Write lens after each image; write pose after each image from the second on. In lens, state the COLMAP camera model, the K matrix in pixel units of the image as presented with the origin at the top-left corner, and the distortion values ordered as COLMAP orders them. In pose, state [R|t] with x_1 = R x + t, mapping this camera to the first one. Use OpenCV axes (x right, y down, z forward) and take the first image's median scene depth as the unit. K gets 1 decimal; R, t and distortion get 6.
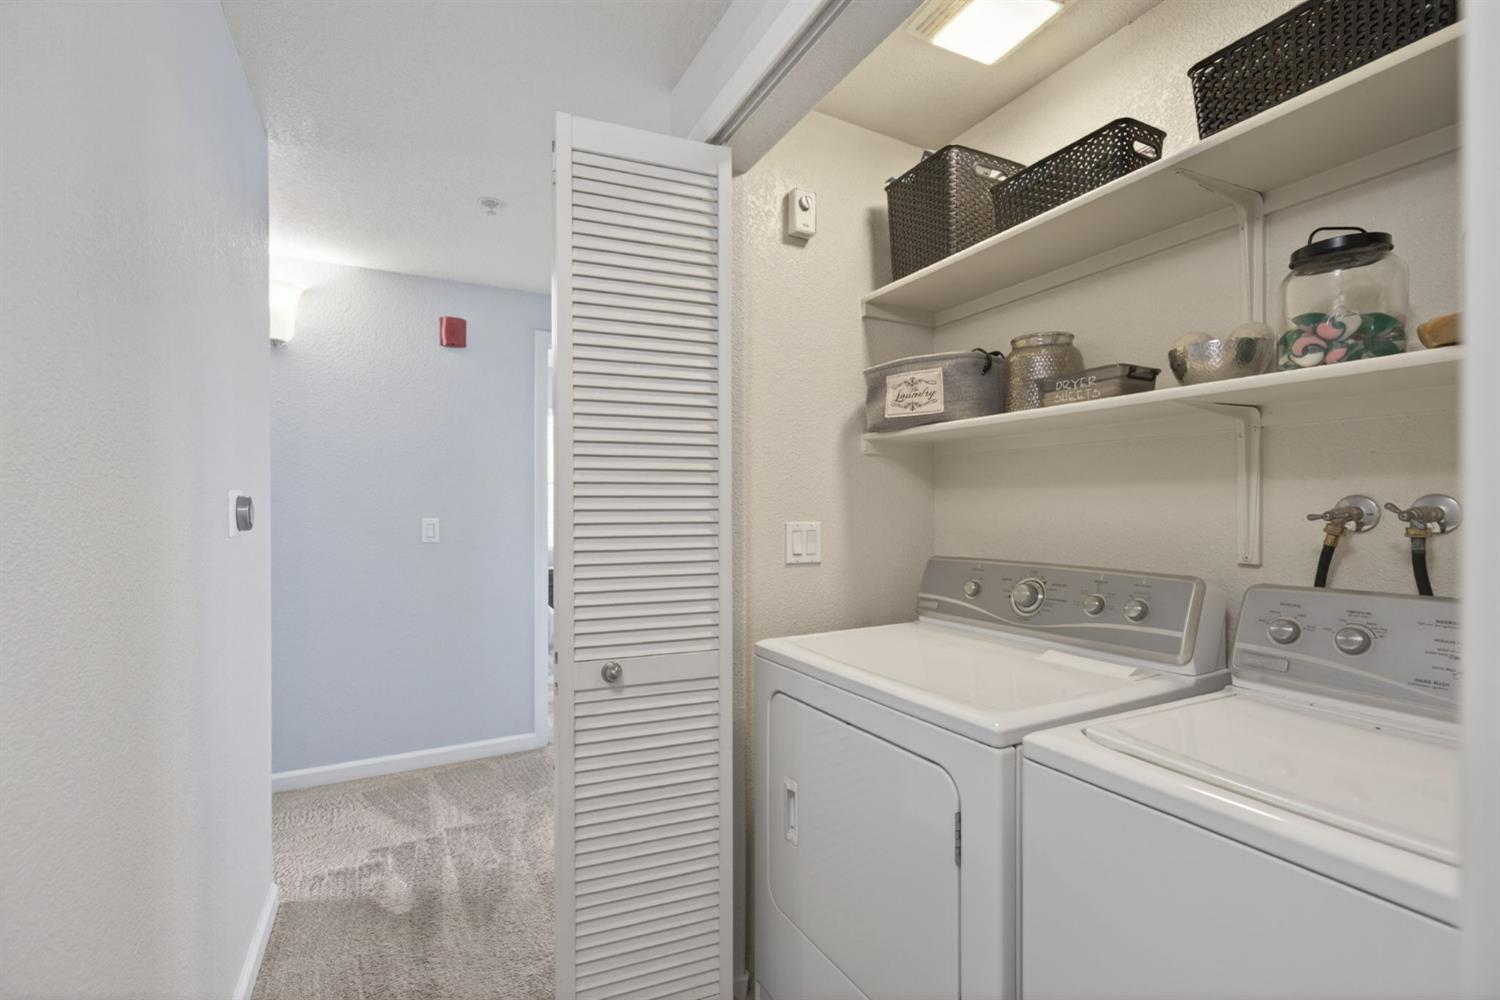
lens RADIAL K [[674.9, 0, 753.8], [0, 674.9, 514.3], [0, 0, 1]] dist [-0.004200, -0.000225]
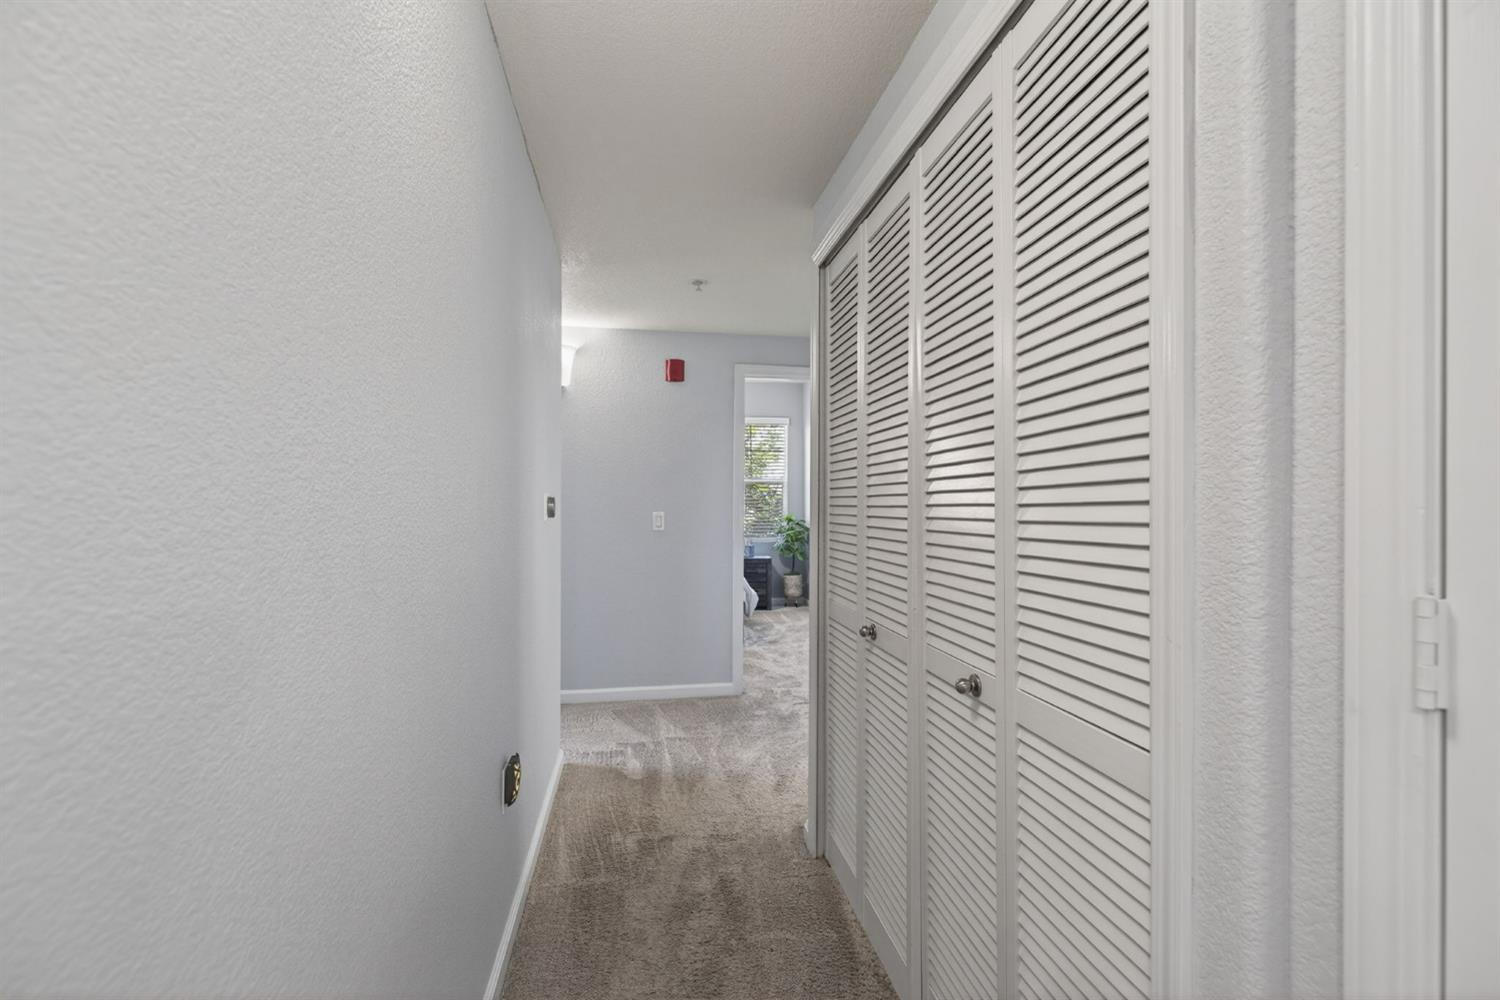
lens RADIAL K [[664.1, 0, 740.8], [0, 664.1, 503.9], [0, 0, 1]] dist [0.000553, 0.000045]
pose [[0.946027, 0.001733, -0.324082, 0.139894], [-0.005131, 0.999940, -0.009630, 0.002644], [0.324046, 0.010773, 0.945980, -0.263918]]
